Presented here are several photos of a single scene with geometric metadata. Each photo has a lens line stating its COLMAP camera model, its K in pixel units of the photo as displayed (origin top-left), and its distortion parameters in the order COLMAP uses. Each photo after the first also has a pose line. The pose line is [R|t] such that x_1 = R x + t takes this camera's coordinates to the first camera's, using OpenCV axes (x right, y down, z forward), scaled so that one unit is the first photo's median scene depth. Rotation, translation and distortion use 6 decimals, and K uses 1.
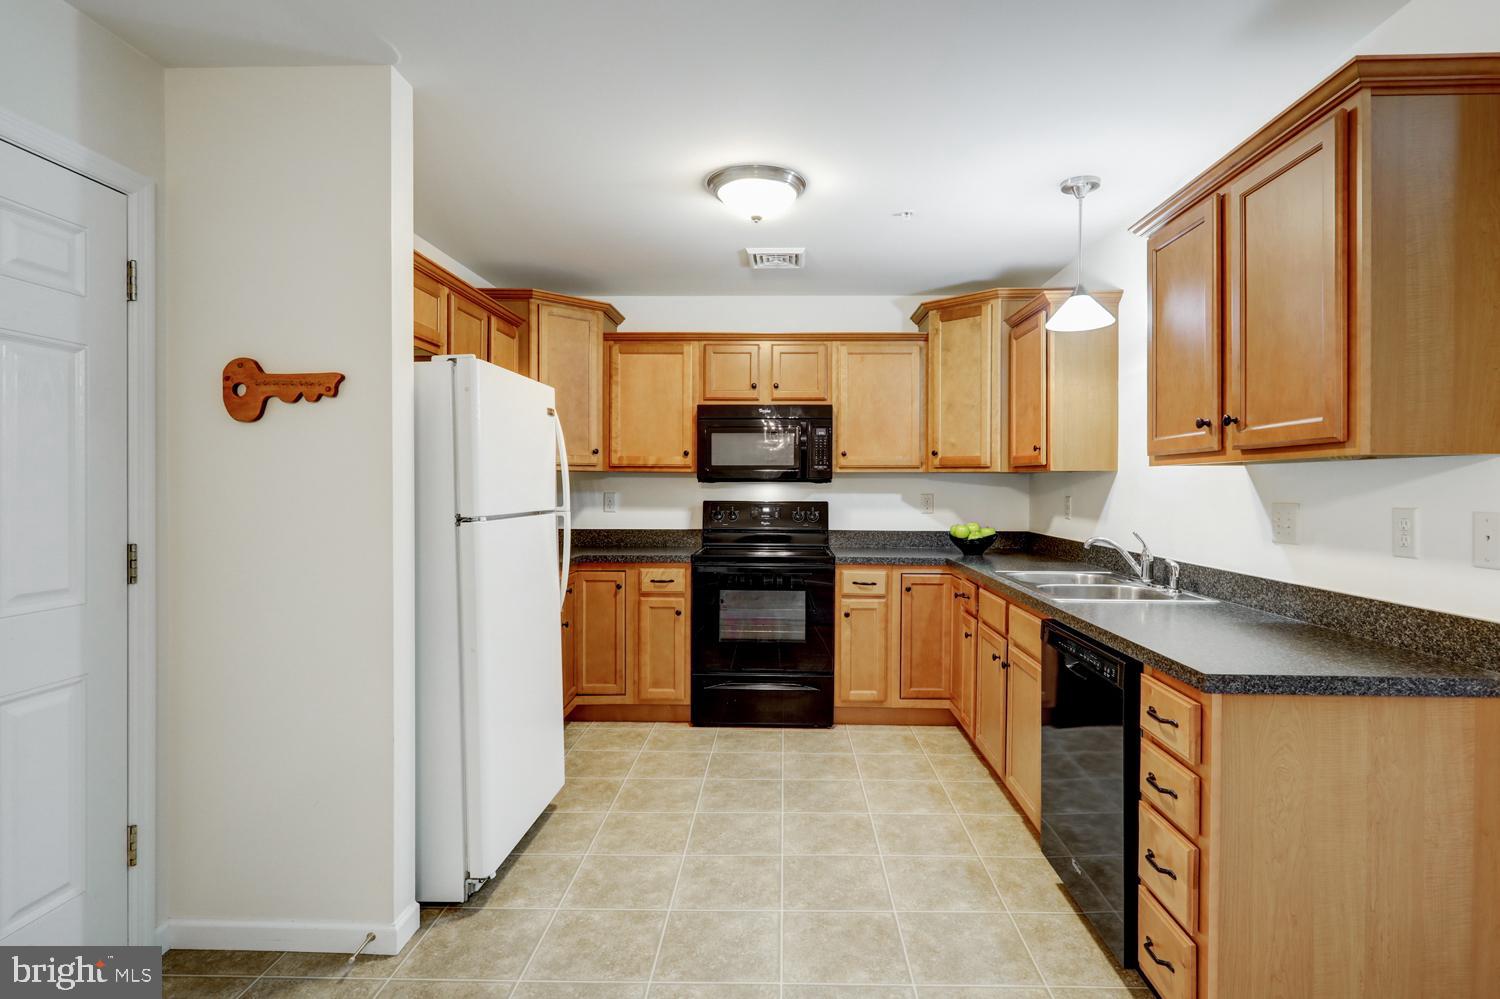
lens RADIAL K [[765.4, 0, 755.4], [0, 765.4, 490.4], [0, 0, 1]] dist [-0.002315, 0.000144]
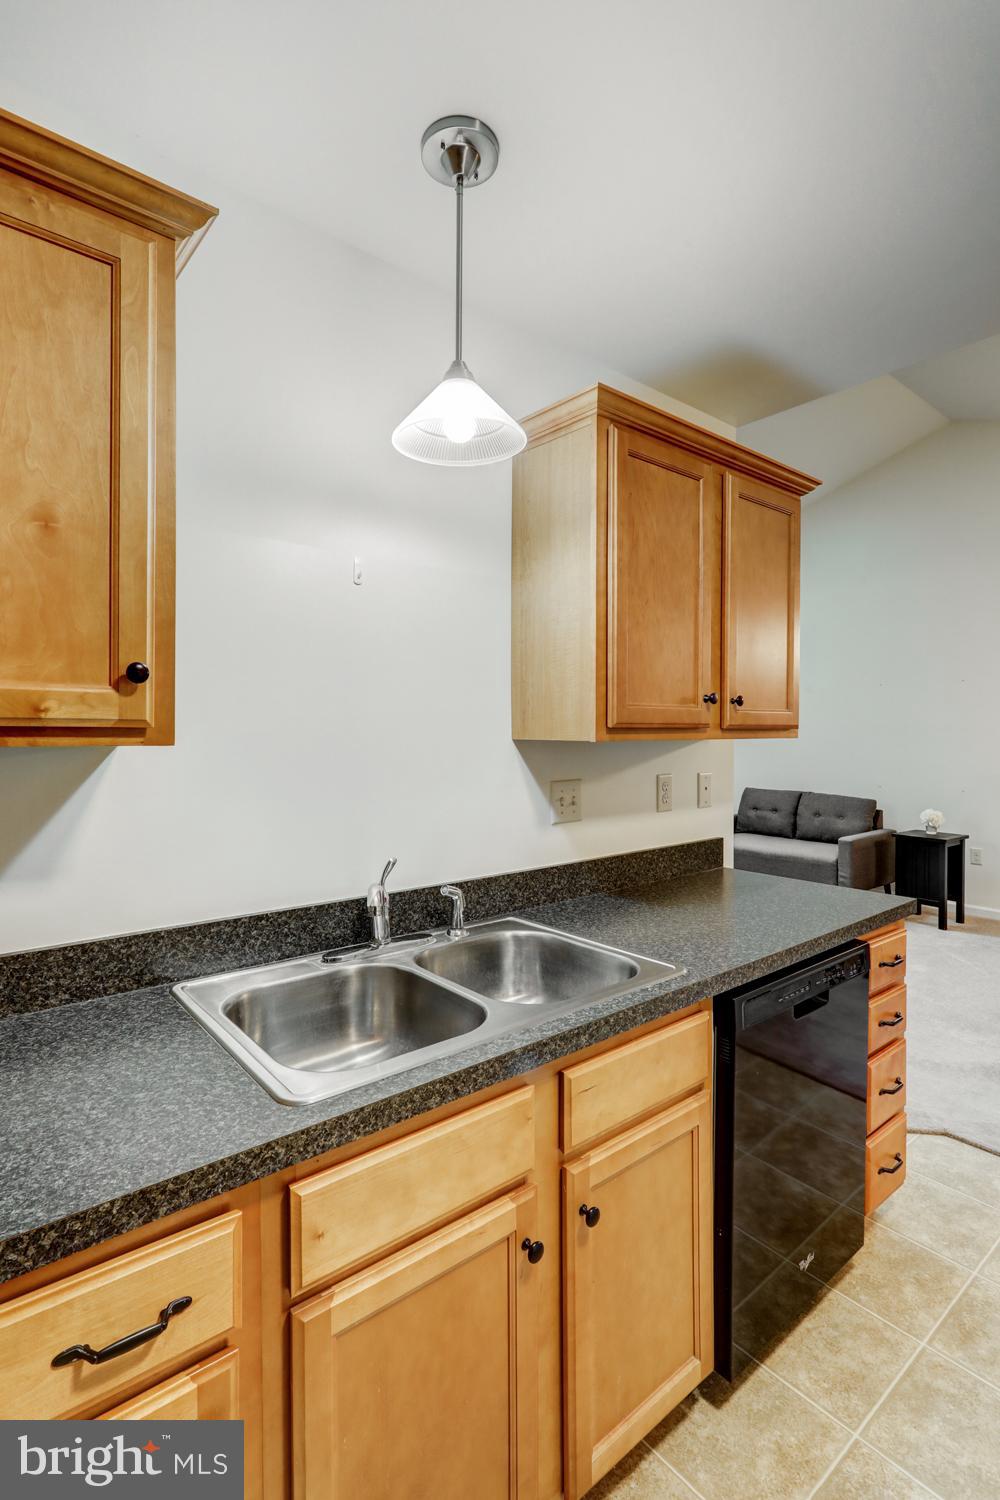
lens RADIAL K [[715.8, 0, 504.1], [0, 715.8, 764.9], [0, 0, 1]] dist [-0.002957, -0.000472]
pose [[-0.664200, 0.026703, 0.747078, 0.044035], [0.045913, 0.998932, 0.005115, -0.006635], [-0.746144, 0.037697, -0.664717, 0.963965]]
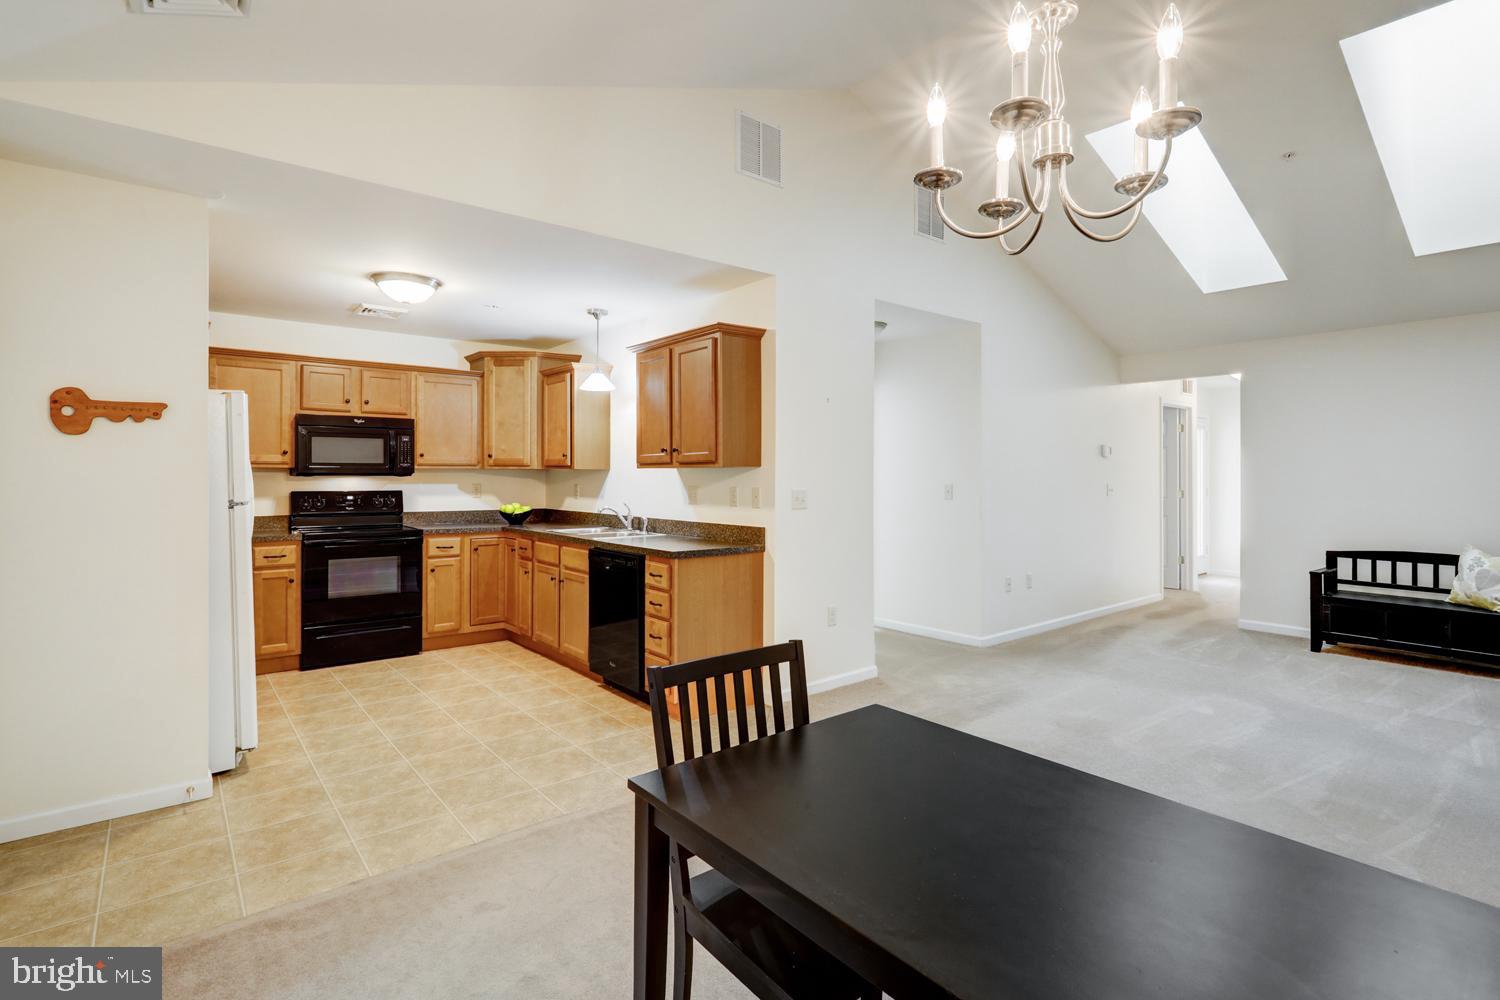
lens RADIAL K [[745.0, 0, 757.0], [0, 745.0, 475.3], [0, 0, 1]] dist [-0.001500, 0.000176]
pose [[0.752879, -0.002118, 0.658156, -0.341230], [0.006692, 0.999968, -0.004437, -0.001913], [-0.658125, 0.007745, 0.752869, -0.432783]]
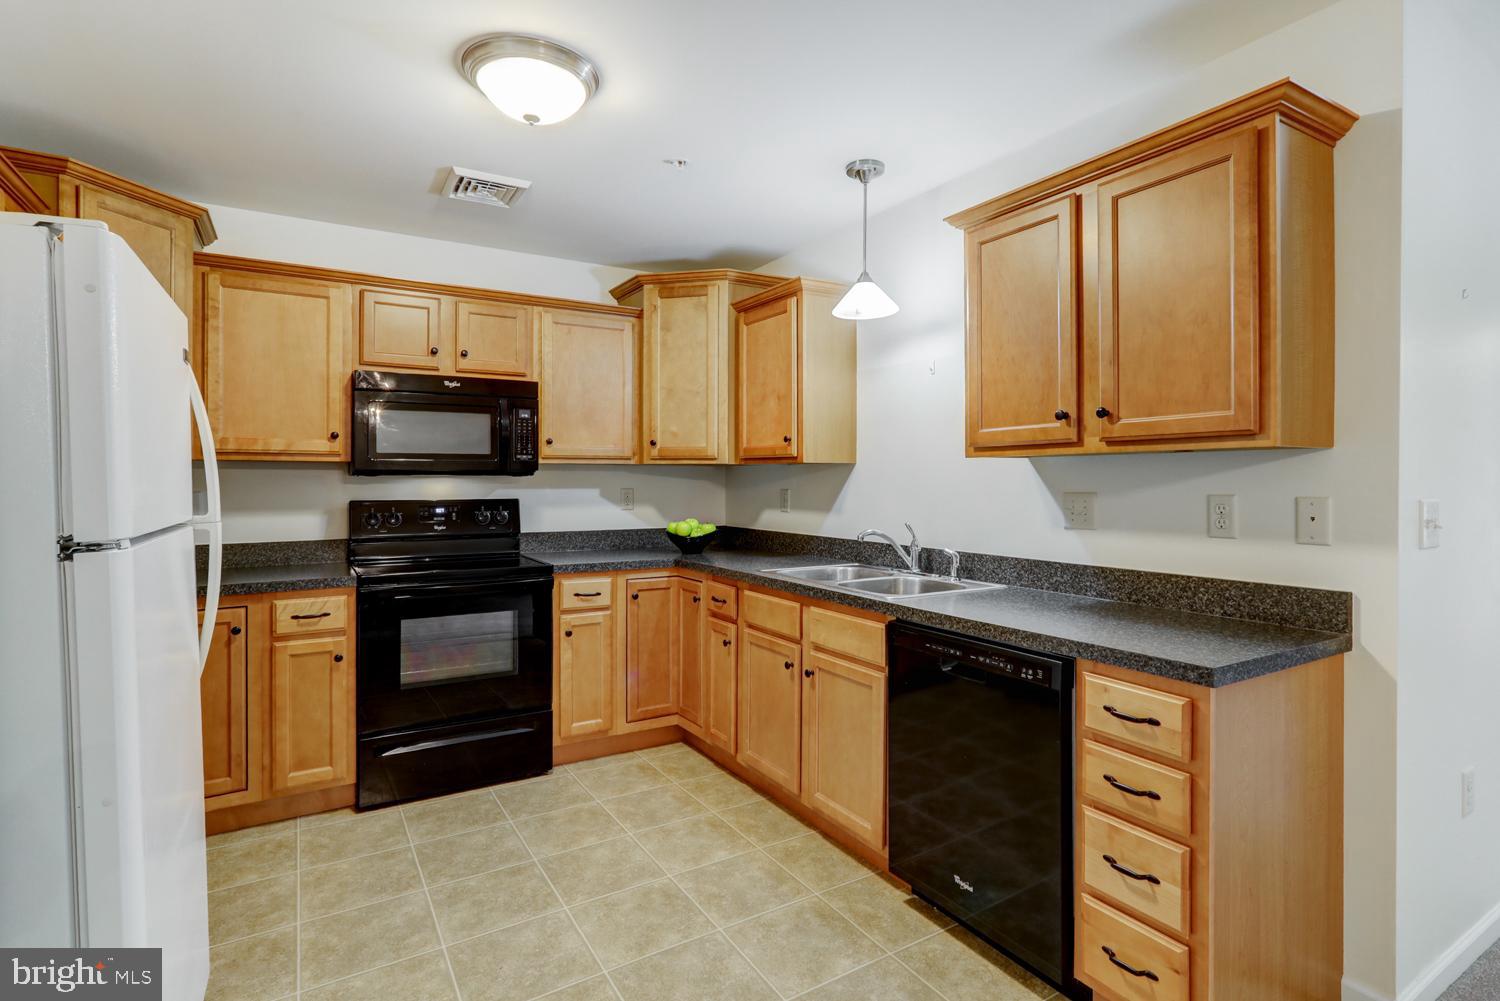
lens RADIAL K [[757.1, 0, 749.1], [0, 757.1, 480.4], [0, 0, 1]] dist [-0.003299, 0.000760]
pose [[0.836957, -0.004873, 0.547246, -0.172088], [0.008341, 0.999958, -0.003853, 0.000019], [-0.547205, 0.007789, 0.836963, 0.206641]]
